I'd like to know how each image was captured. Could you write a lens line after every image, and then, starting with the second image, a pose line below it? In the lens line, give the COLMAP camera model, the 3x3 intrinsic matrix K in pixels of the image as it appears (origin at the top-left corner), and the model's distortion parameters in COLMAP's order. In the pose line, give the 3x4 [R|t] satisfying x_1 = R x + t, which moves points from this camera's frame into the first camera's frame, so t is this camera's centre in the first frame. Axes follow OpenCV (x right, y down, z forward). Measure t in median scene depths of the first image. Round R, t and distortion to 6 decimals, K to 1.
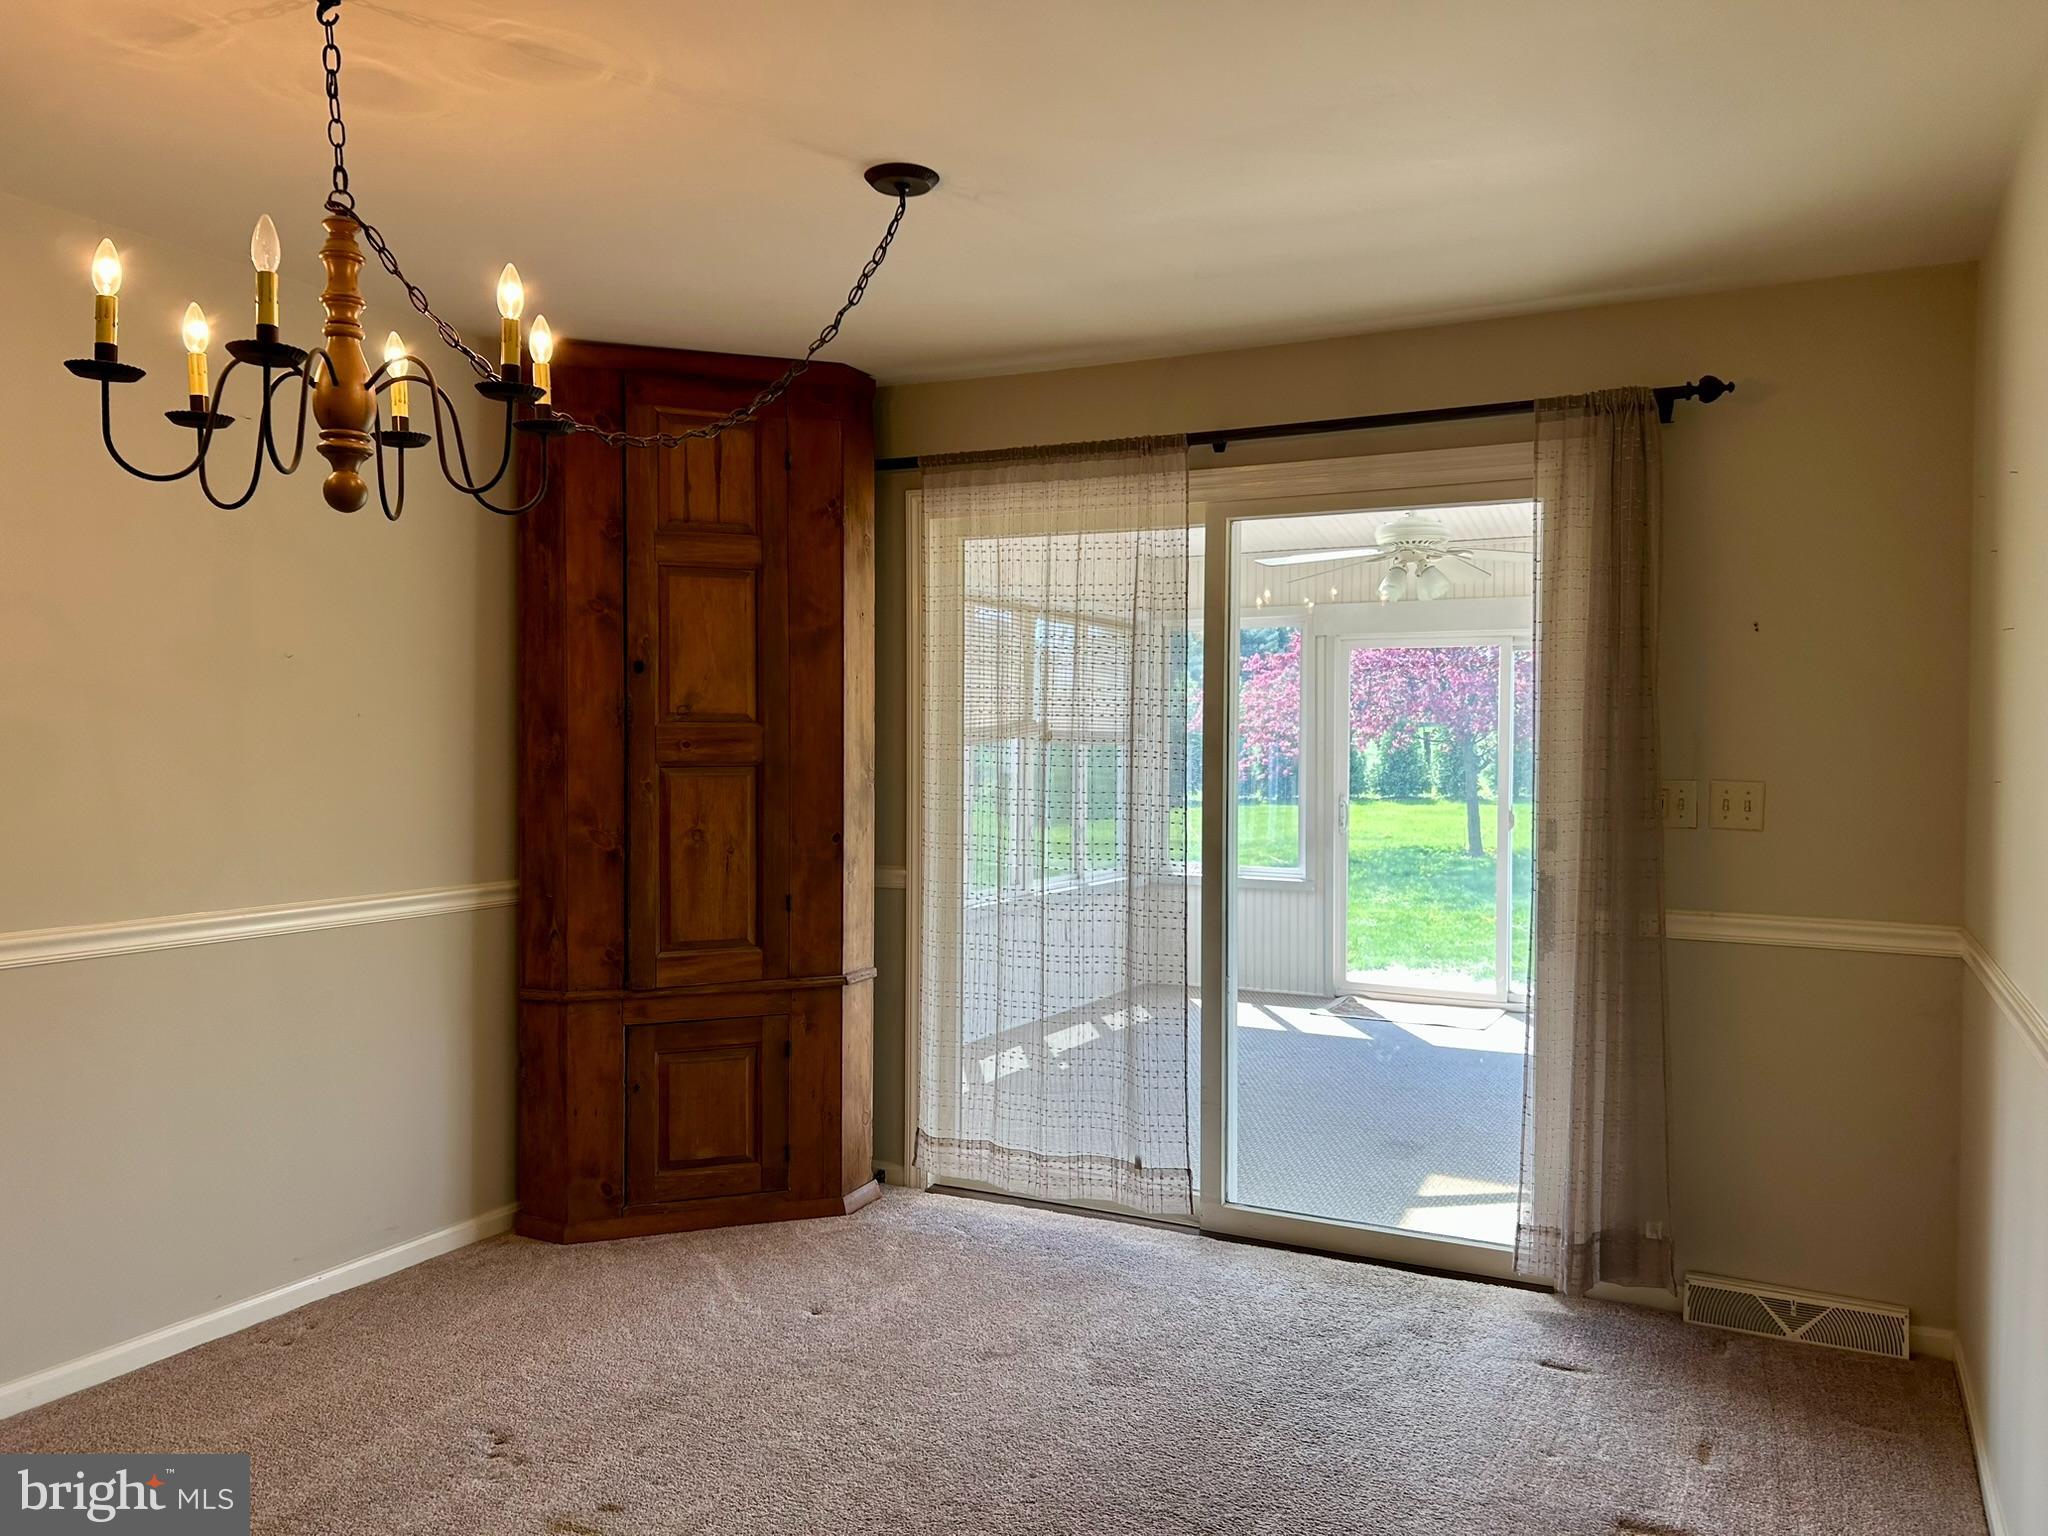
lens RADIAL K [[1538.4, 0, 1024.0], [0, 1538.4, 768.0], [0, 0, 1]] dist [0.082851, -0.082014]
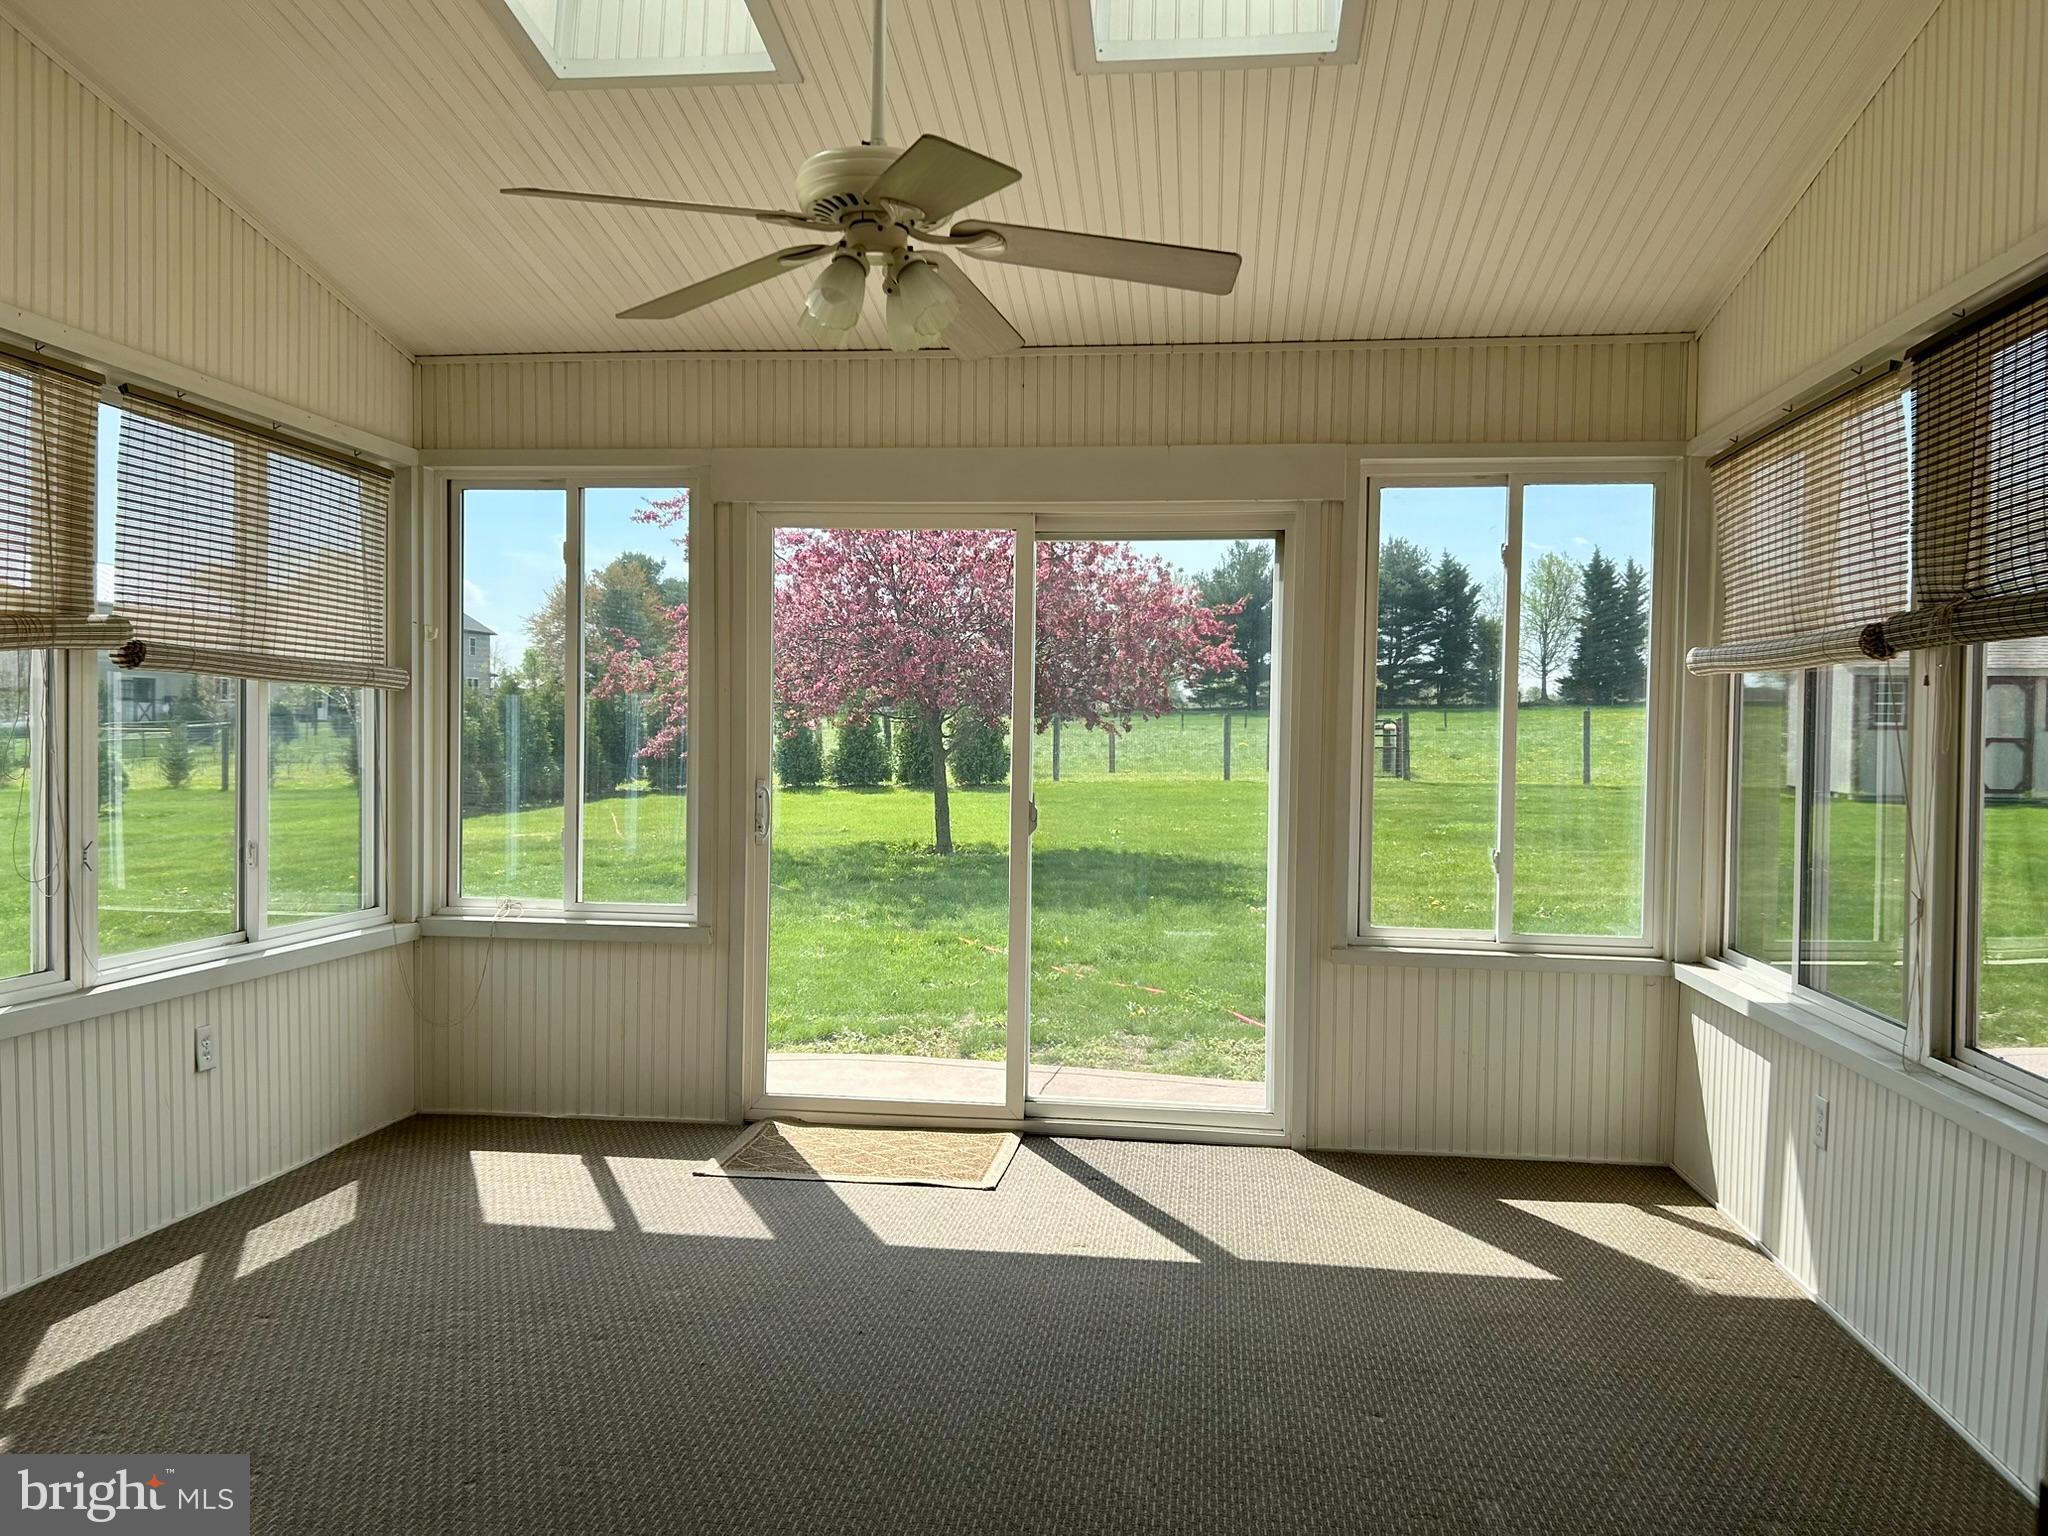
lens RADIAL K [[1538.4, 0, 1024.0], [0, 1538.4, 768.0], [0, 0, 1]] dist [0.082851, -0.082014]
pose [[0.940988, 0.000565, 0.338440, 0.064894], [-0.002870, 0.999976, 0.006310, 0.006027], [-0.338429, -0.006909, 0.940967, 0.263069]]
